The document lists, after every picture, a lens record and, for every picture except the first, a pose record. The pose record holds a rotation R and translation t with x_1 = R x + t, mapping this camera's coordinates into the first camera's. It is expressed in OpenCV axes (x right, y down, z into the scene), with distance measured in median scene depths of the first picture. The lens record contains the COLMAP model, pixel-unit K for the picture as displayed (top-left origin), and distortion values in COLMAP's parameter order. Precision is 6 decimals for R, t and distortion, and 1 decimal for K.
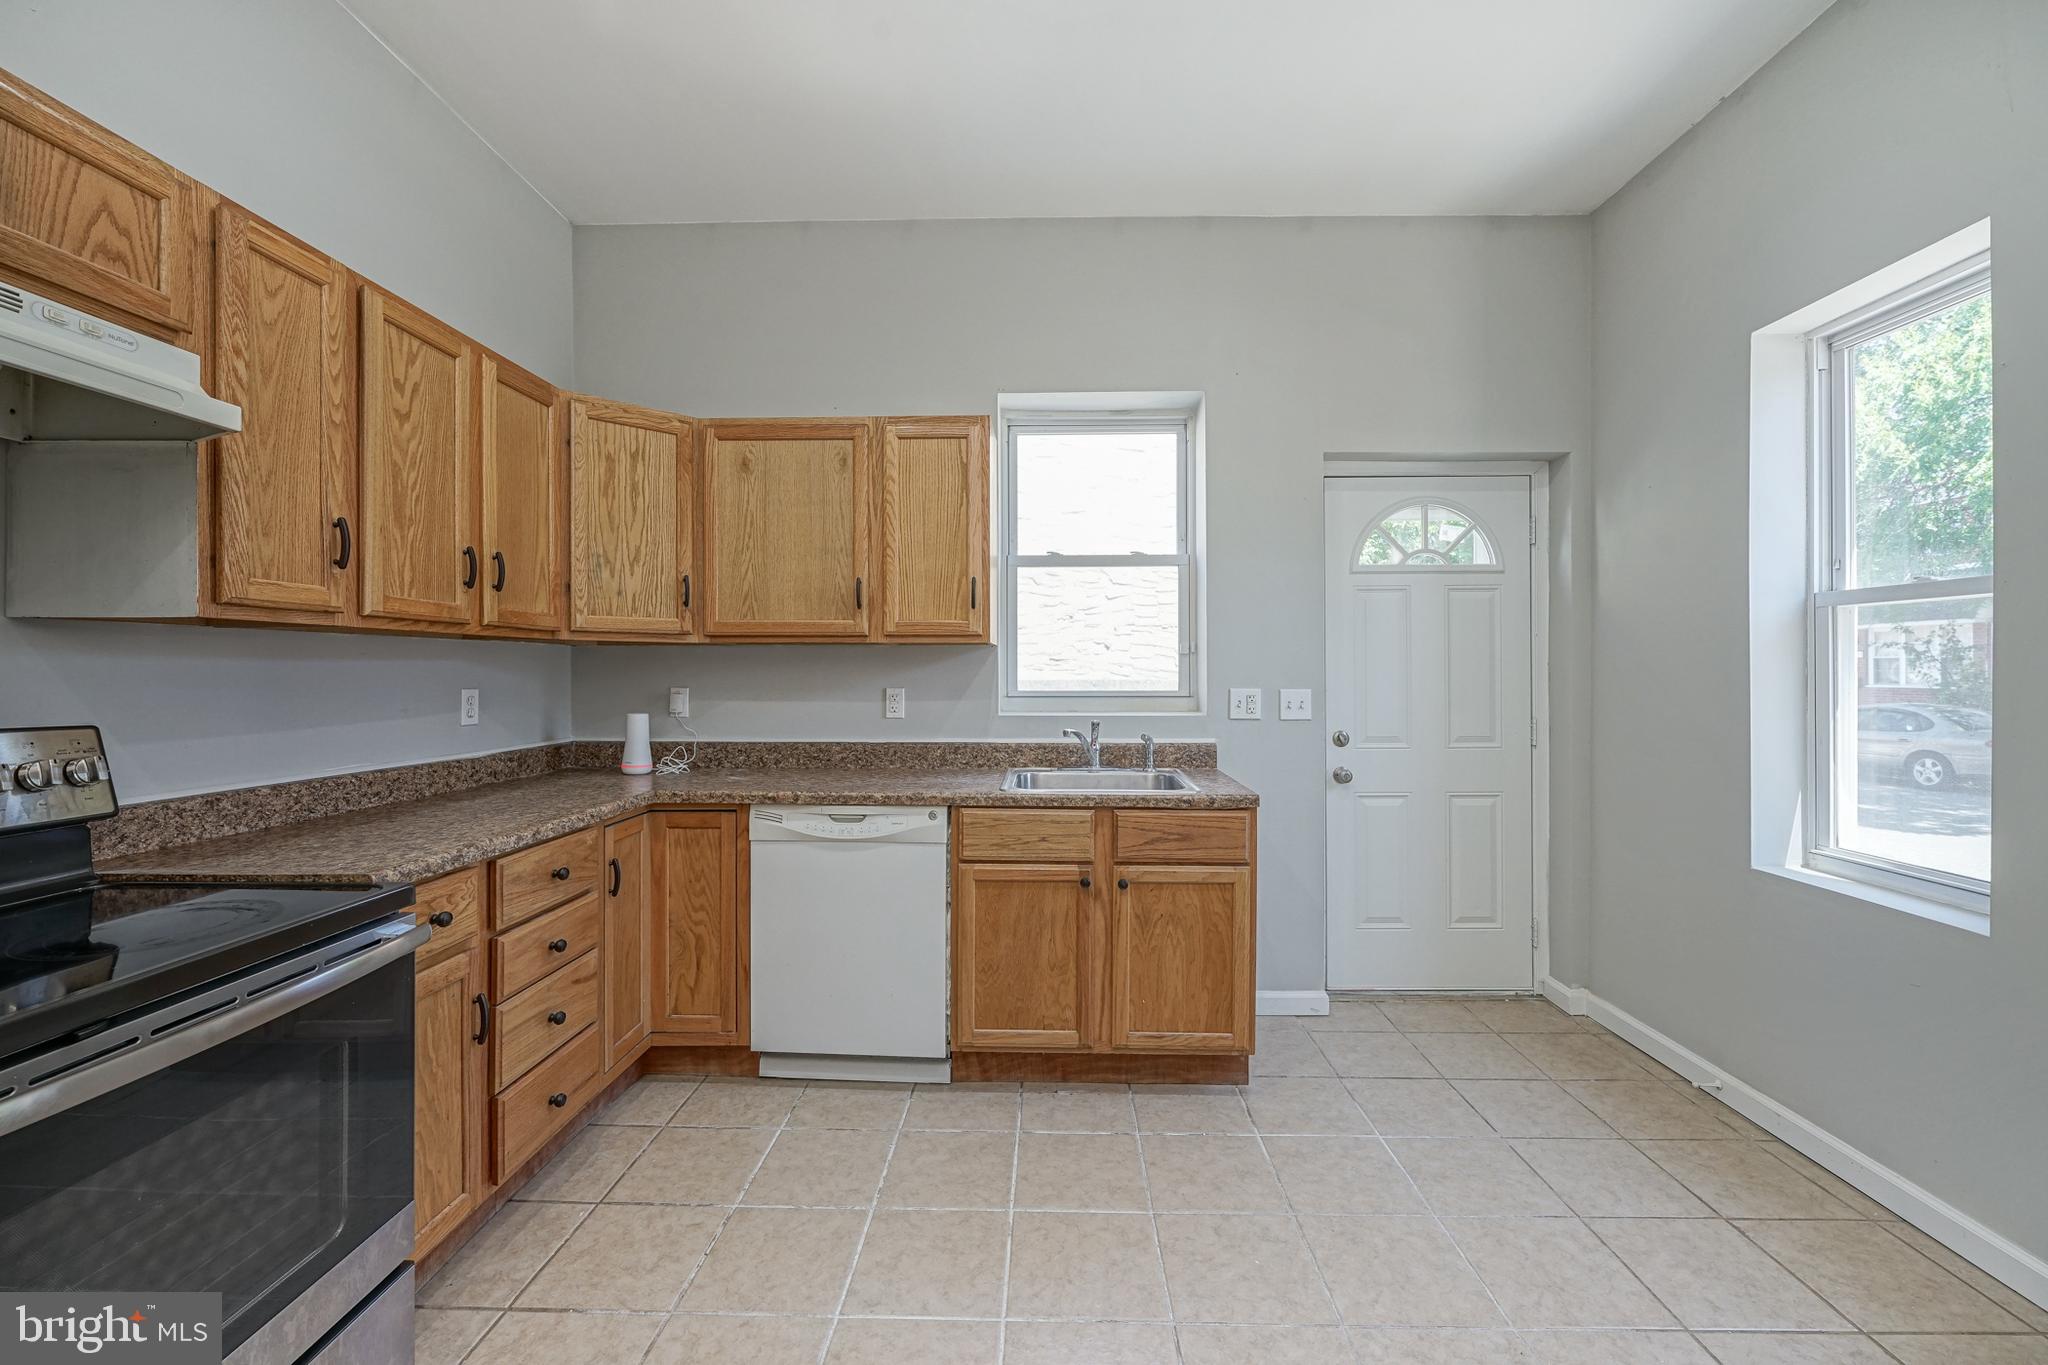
lens RADIAL K [[841.3, 0, 1046.1], [0, 841.3, 674.3], [0, 0, 1]] dist [-0.006988, 0.001840]
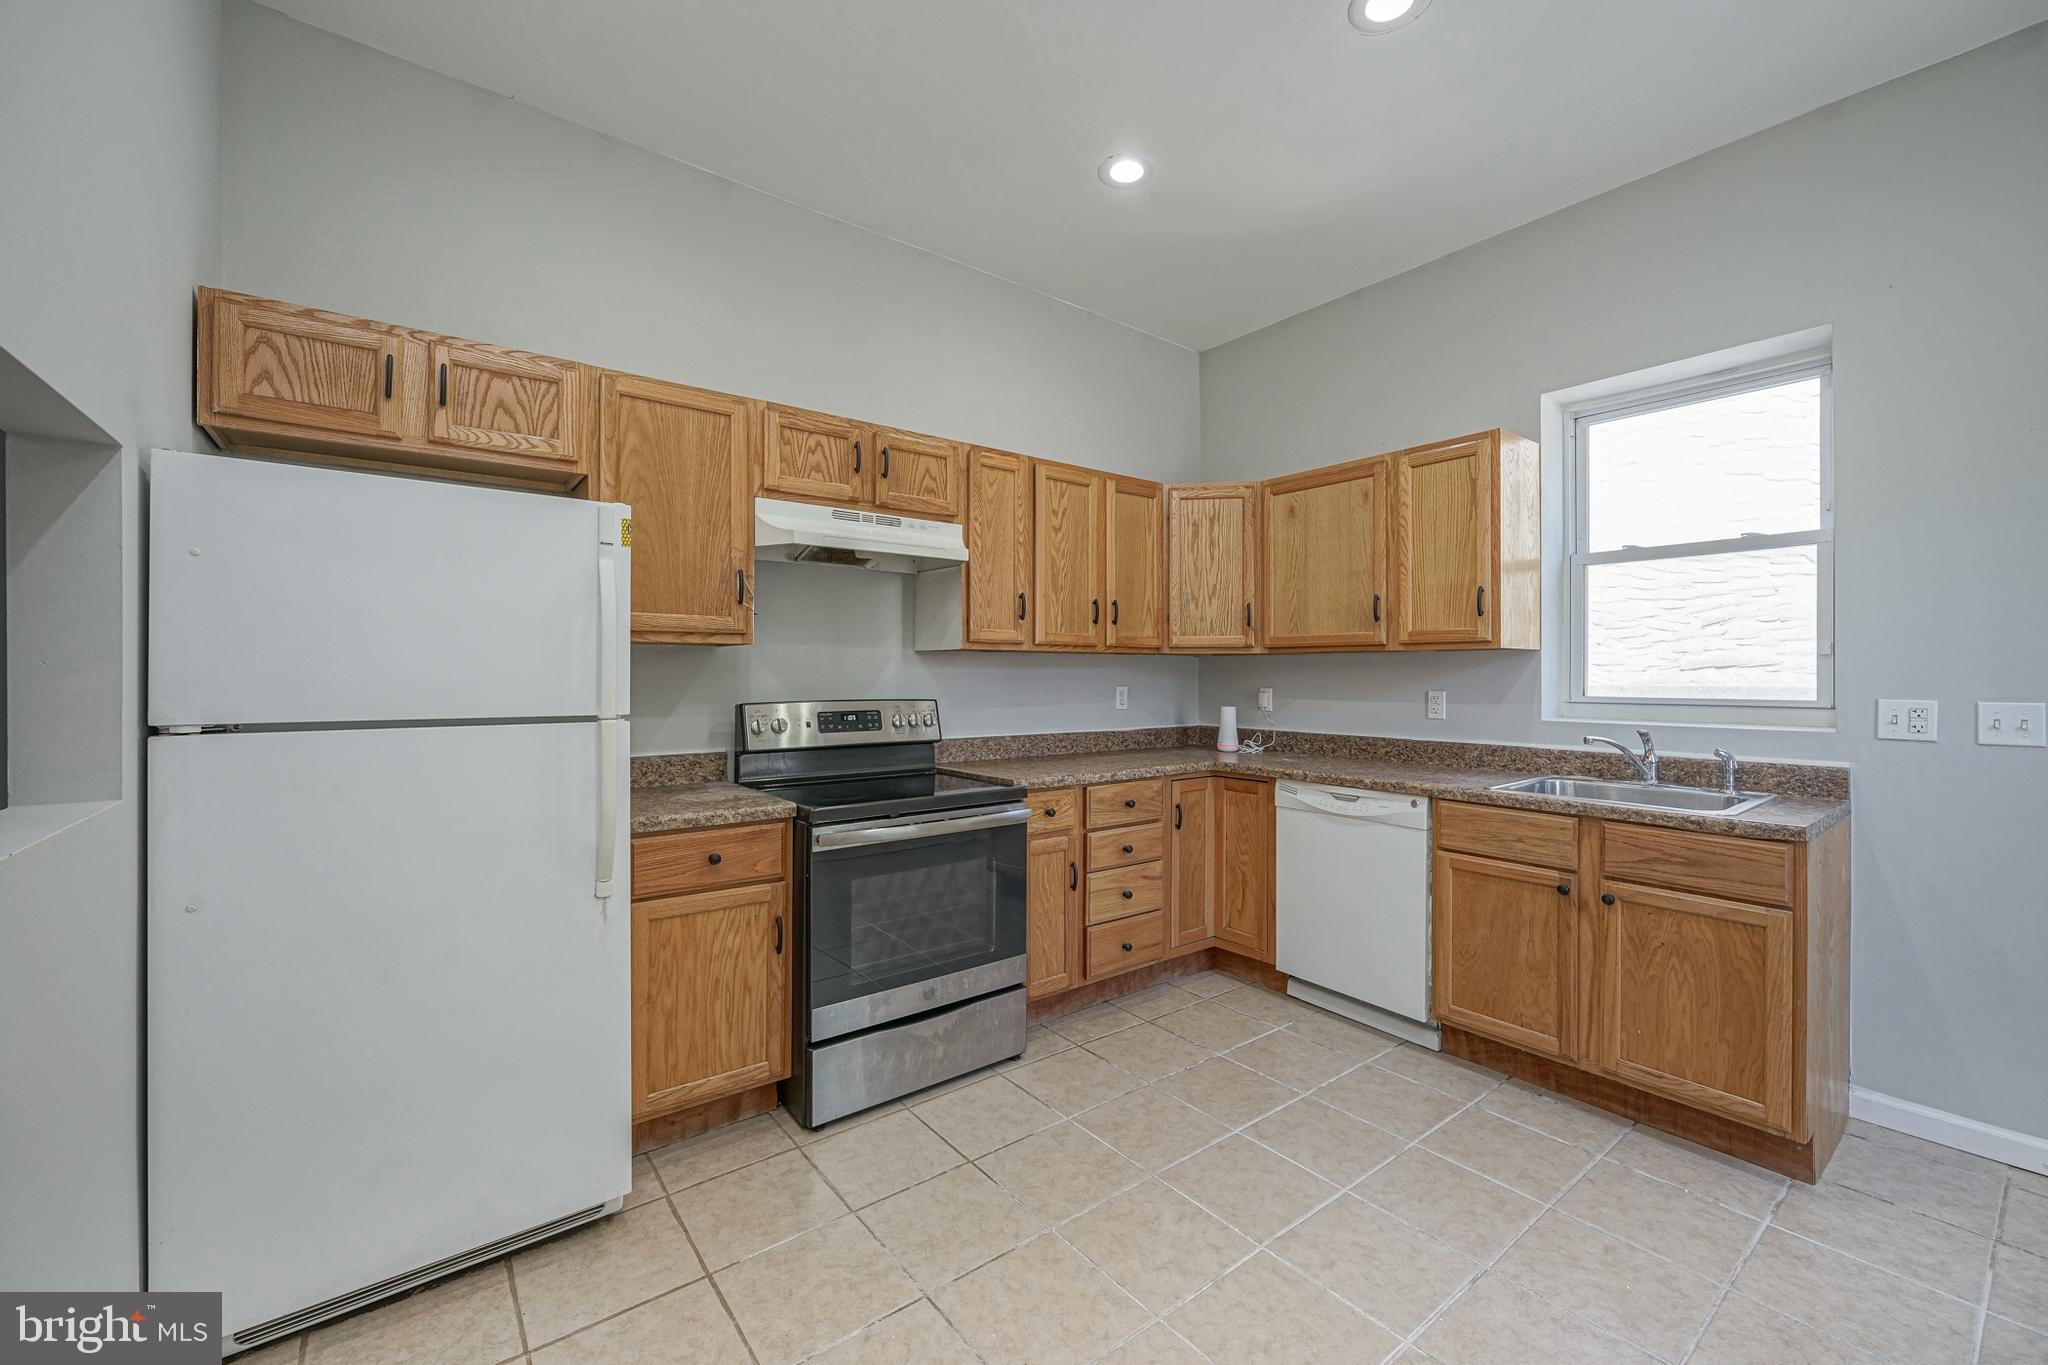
lens RADIAL K [[841.3, 0, 1024.5], [0, 841.3, 676.1], [0, 0, 1]] dist [-0.006988, 0.001840]
pose [[0.623331, 0.003107, -0.781952, 0.418994], [-0.004487, 0.999990, 0.000396, -0.001189], [0.781945, 0.003261, 0.623339, -0.110106]]
